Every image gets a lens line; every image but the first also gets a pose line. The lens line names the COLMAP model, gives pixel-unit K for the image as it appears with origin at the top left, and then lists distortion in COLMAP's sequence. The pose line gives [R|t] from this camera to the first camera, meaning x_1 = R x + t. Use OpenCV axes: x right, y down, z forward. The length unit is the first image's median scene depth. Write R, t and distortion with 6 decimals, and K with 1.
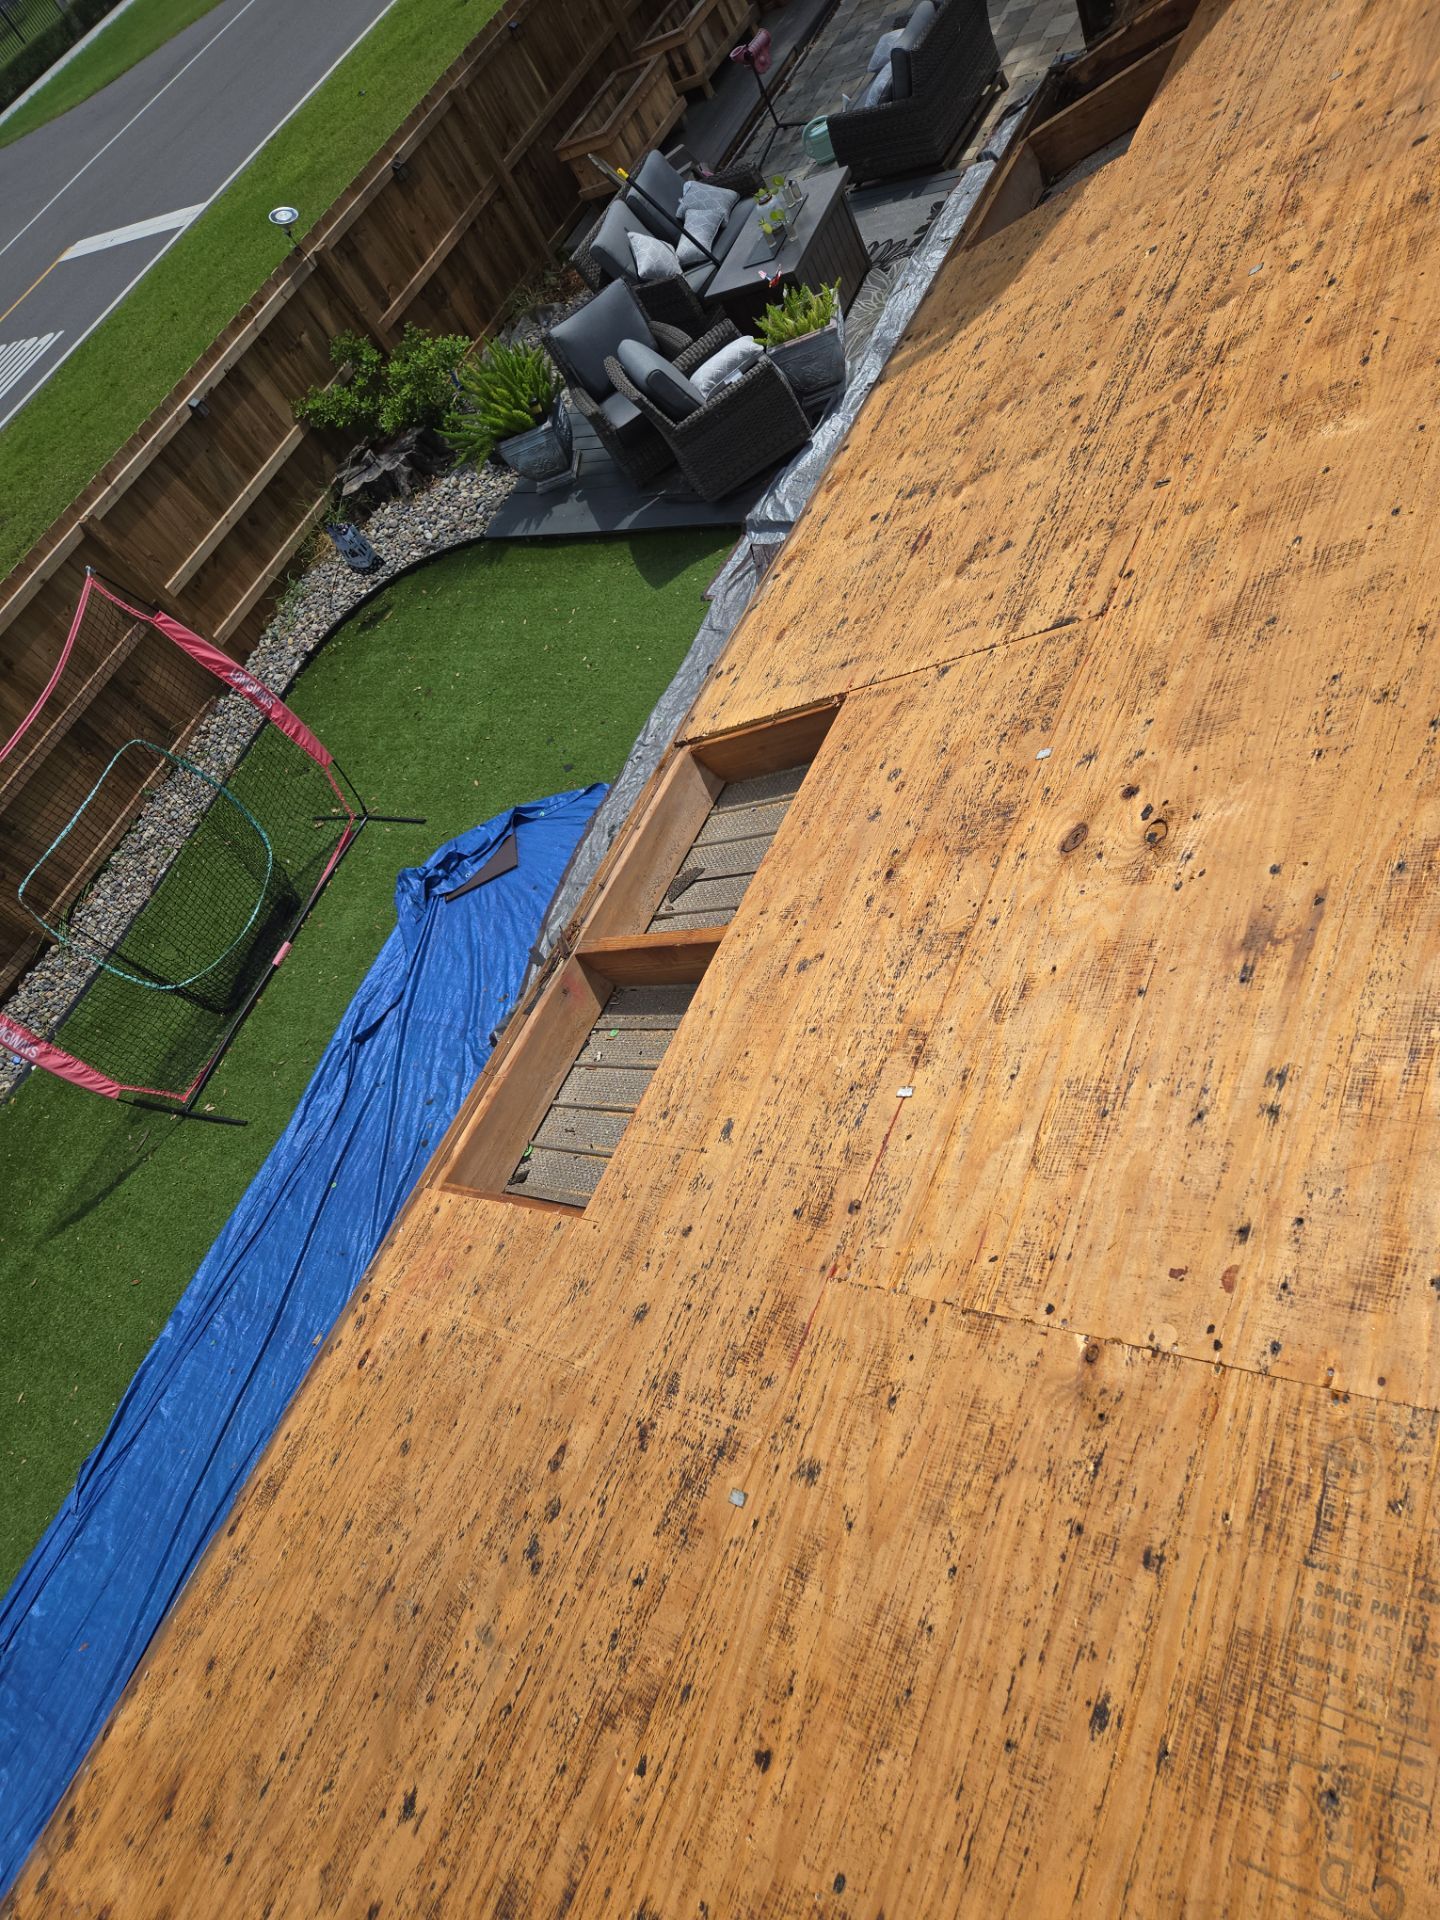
lens RADIAL K [[1244.0, 0, 714.7], [0, 1244.0, 953.3], [0, 0, 1]] dist [0.061020, -0.065859]
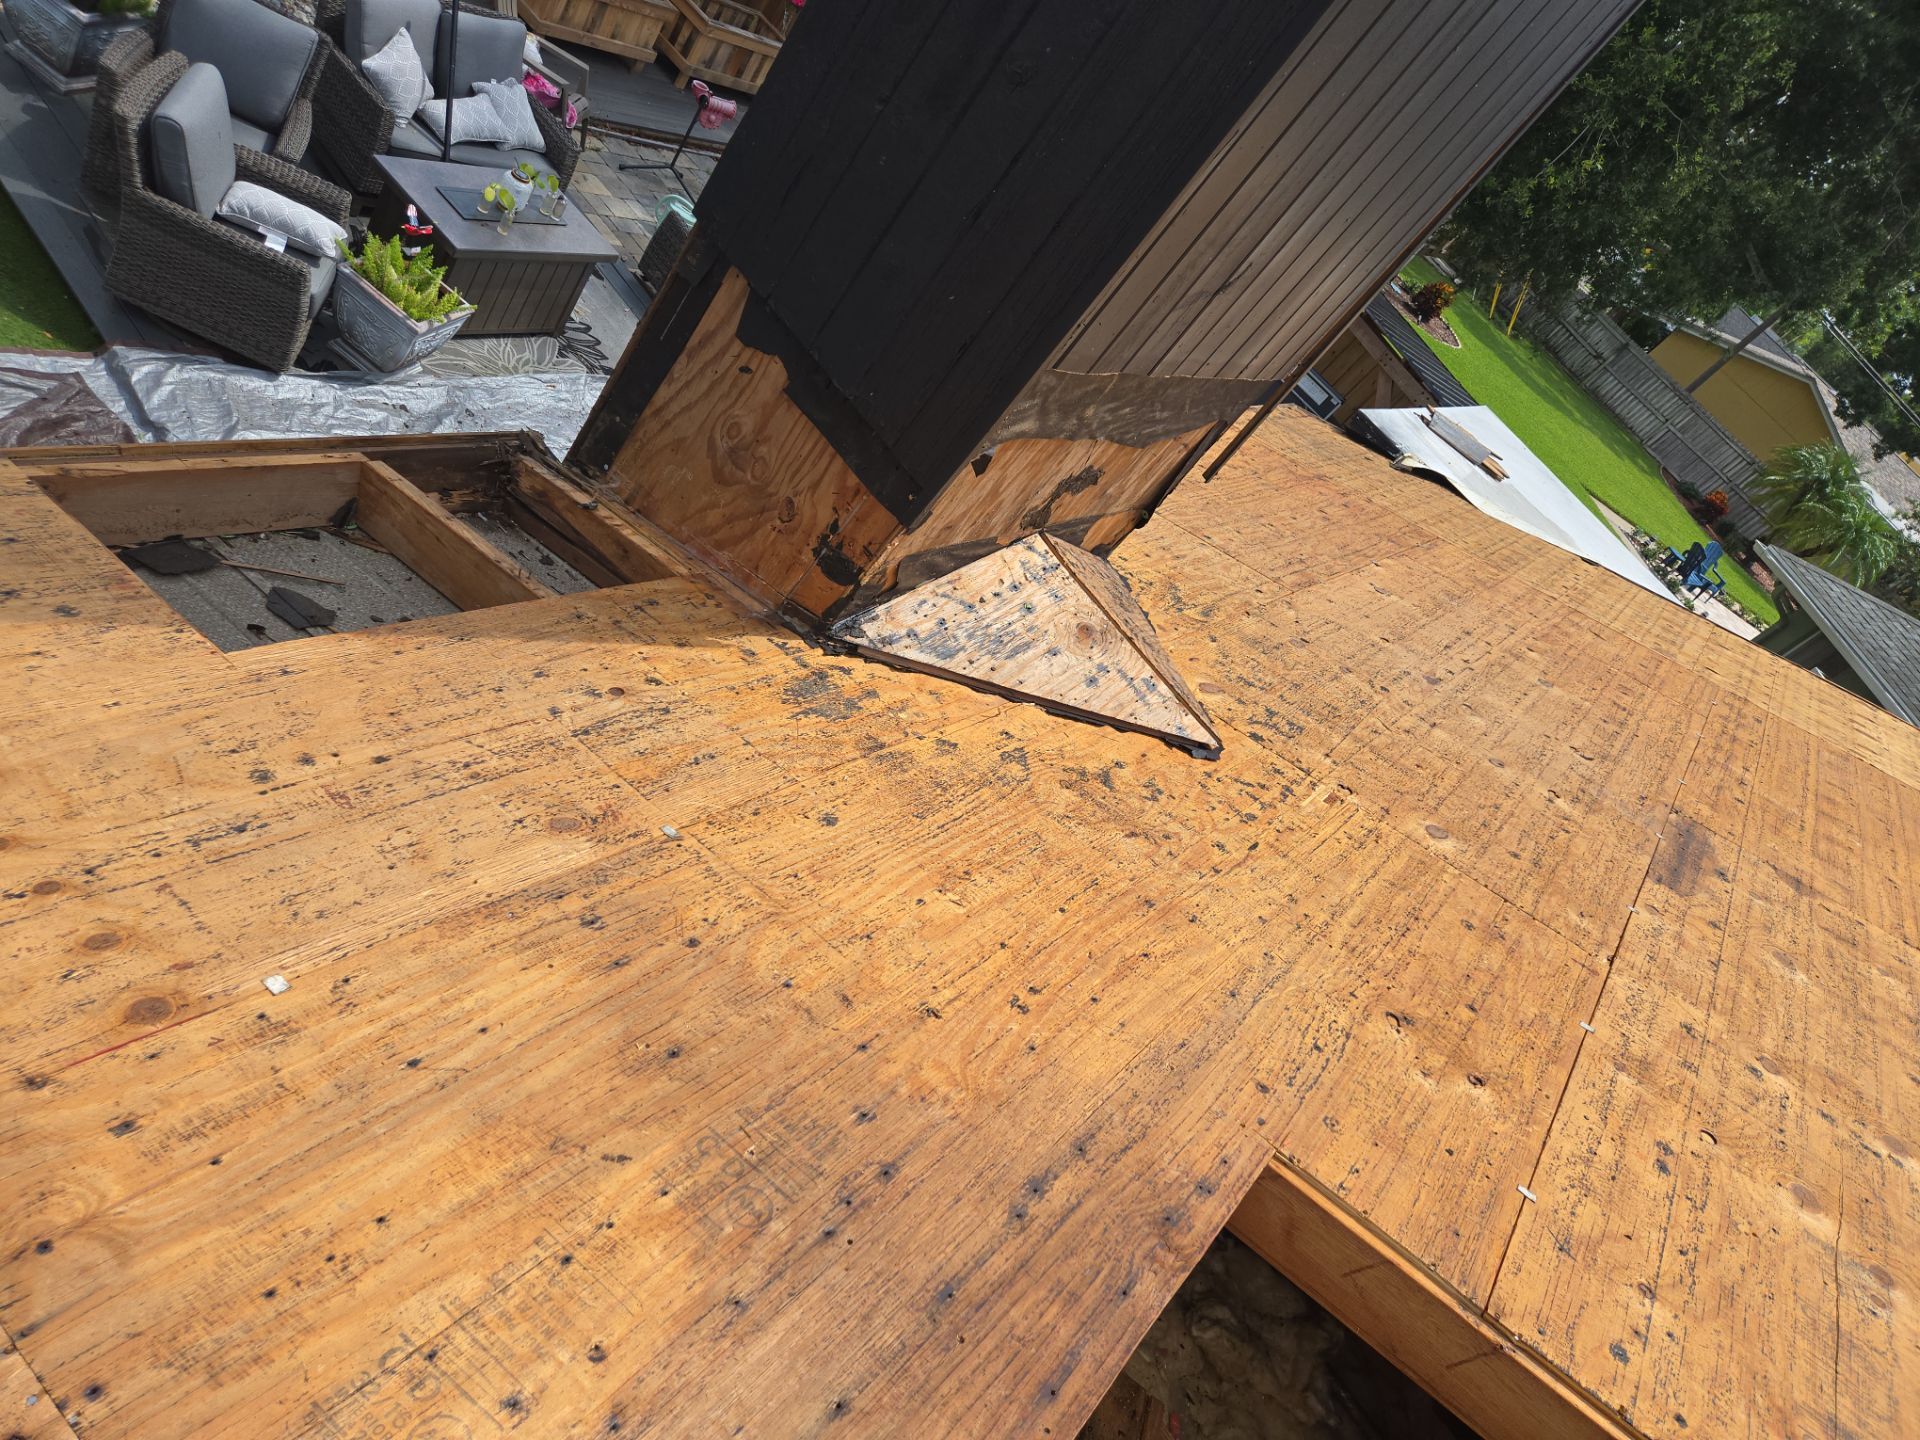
lens RADIAL K [[1271.8, 0, 971.7], [0, 1271.8, 699.1], [0, 0, 1]] dist [0.063613, -0.057347]
pose [[0.461201, 0.788759, 0.406391, 0.095048], [-0.667635, 0.610161, -0.426576, -0.217186], [-0.584430, -0.074584, 0.808010, 0.127966]]
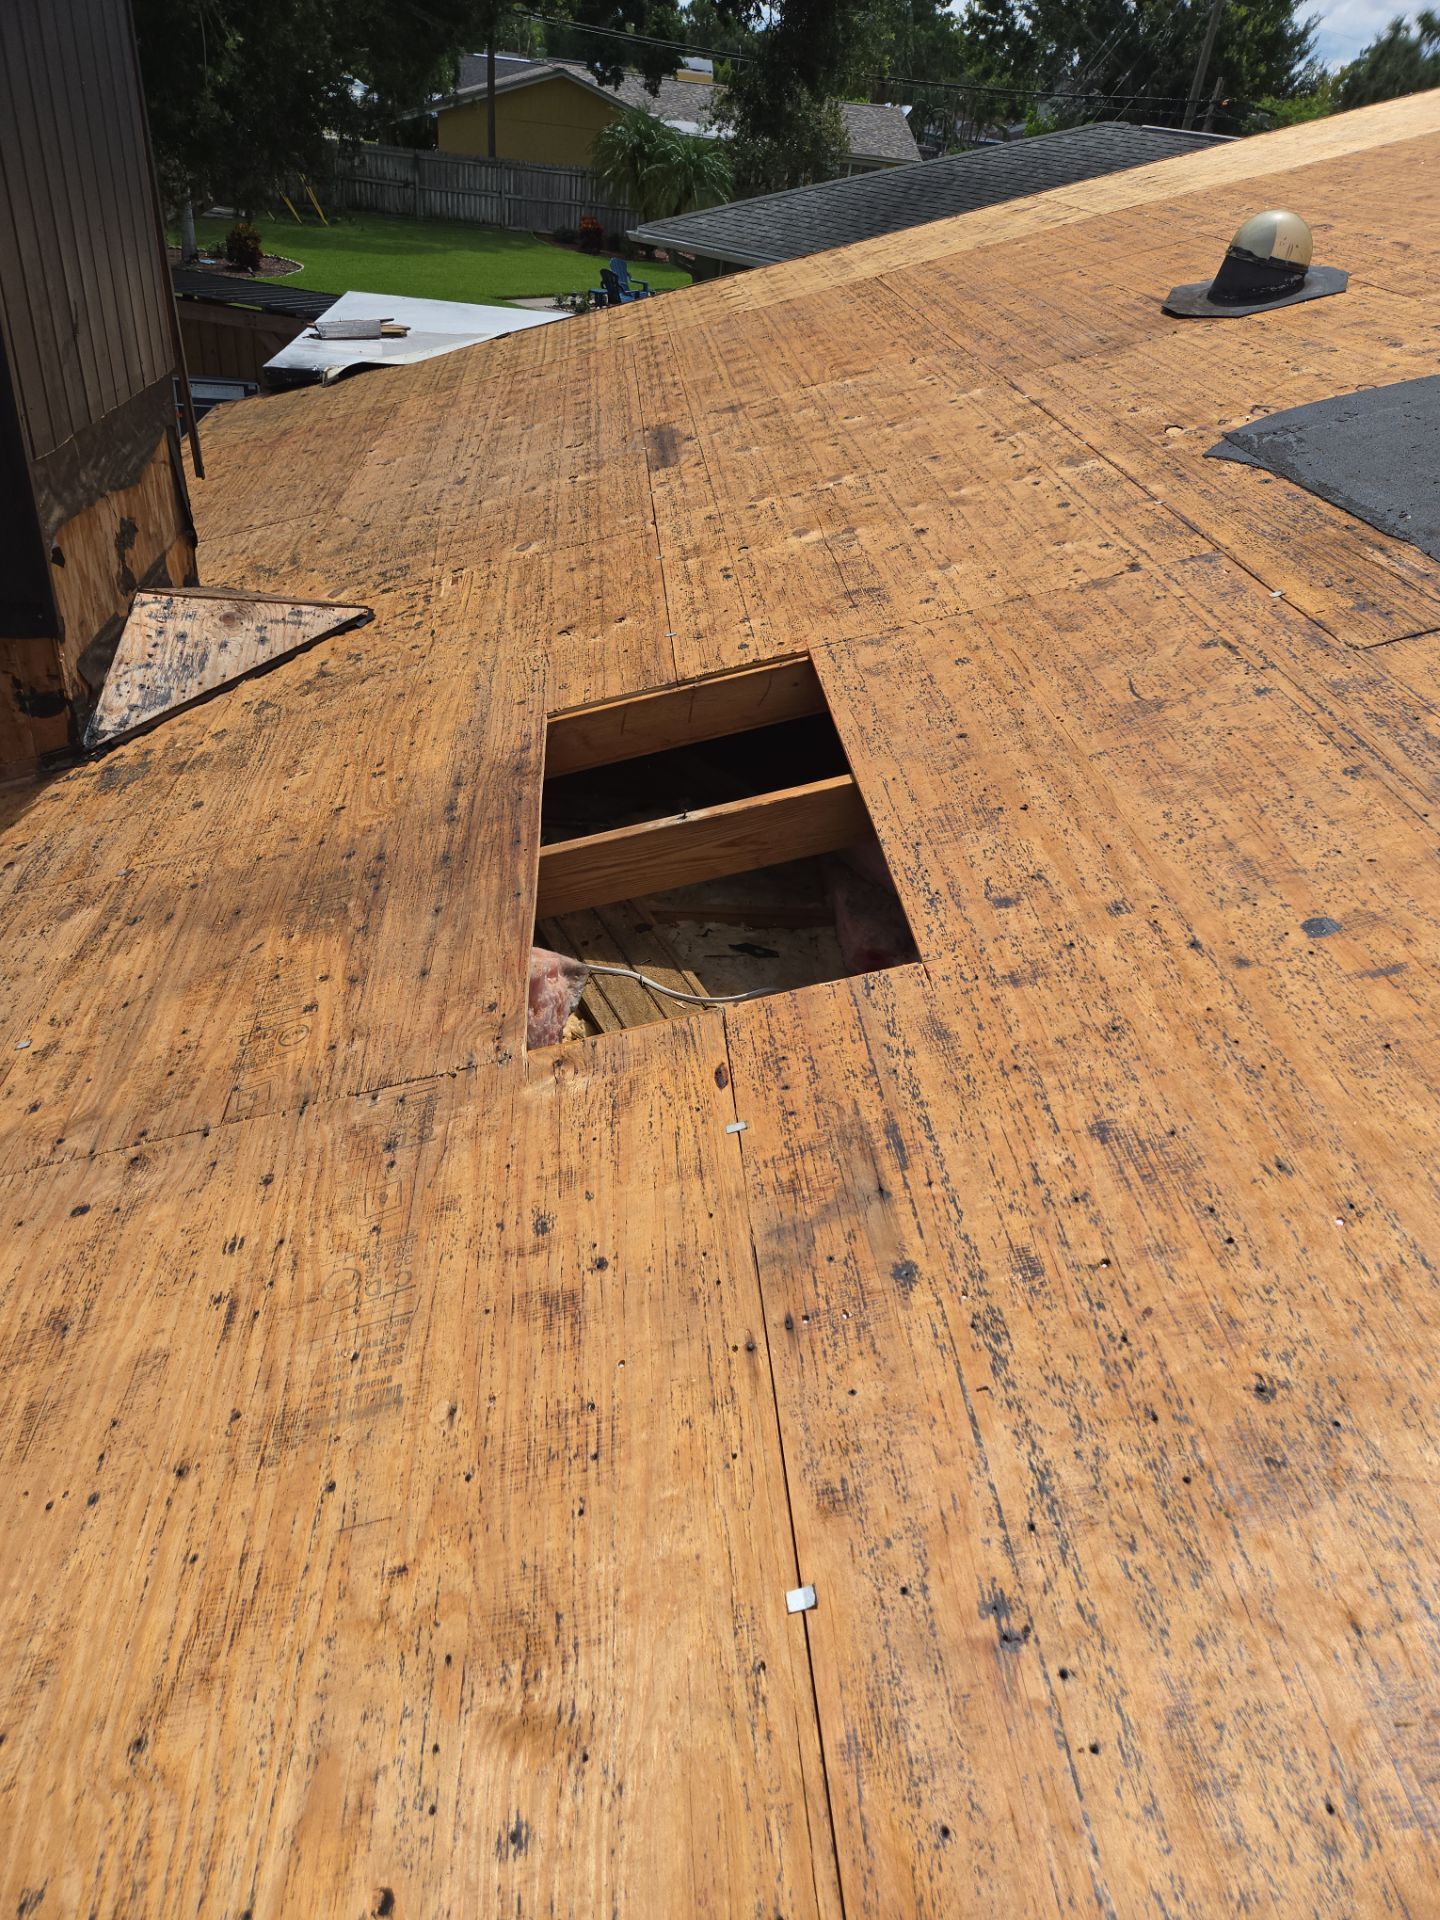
lens RADIAL K [[1244.0, 0, 714.7], [0, 1244.0, 953.3], [0, 0, 1]] dist [0.061020, -0.065859]
pose [[0.705367, 0.141248, 0.694627, 0.069653], [0.164434, 0.920609, -0.354176, -0.116907], [-0.689507, 0.364044, 0.626141, 0.050095]]
